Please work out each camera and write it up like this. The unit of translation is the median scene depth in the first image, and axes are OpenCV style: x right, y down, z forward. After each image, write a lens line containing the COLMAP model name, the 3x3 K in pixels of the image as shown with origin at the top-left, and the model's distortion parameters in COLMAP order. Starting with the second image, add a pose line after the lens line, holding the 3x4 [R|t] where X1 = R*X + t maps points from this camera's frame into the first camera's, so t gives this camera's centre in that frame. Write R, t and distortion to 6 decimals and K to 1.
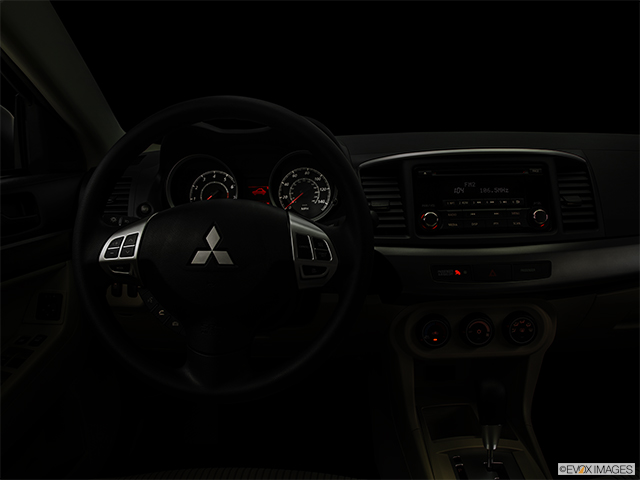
lens RADIAL K [[479.1, 0, 320.0], [0, 479.1, 240.0], [0, 0, 1]] dist [-0.092227, 0.001737]
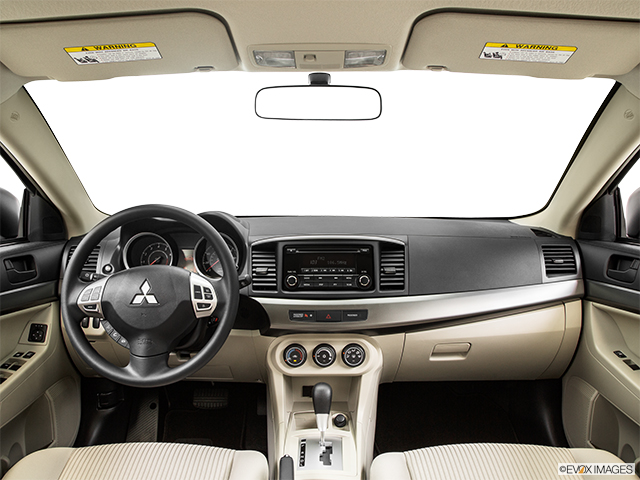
lens RADIAL K [[542.4, 0, 313.5], [0, 542.4, 240.7], [0, 0, 1]] dist [-0.091459, 0.008268]
pose [[0.999470, 0.027092, 0.018058, 0.261397], [-0.024753, 0.992569, -0.119141, 0.035206], [-0.021151, 0.118631, 0.992713, -0.750892]]
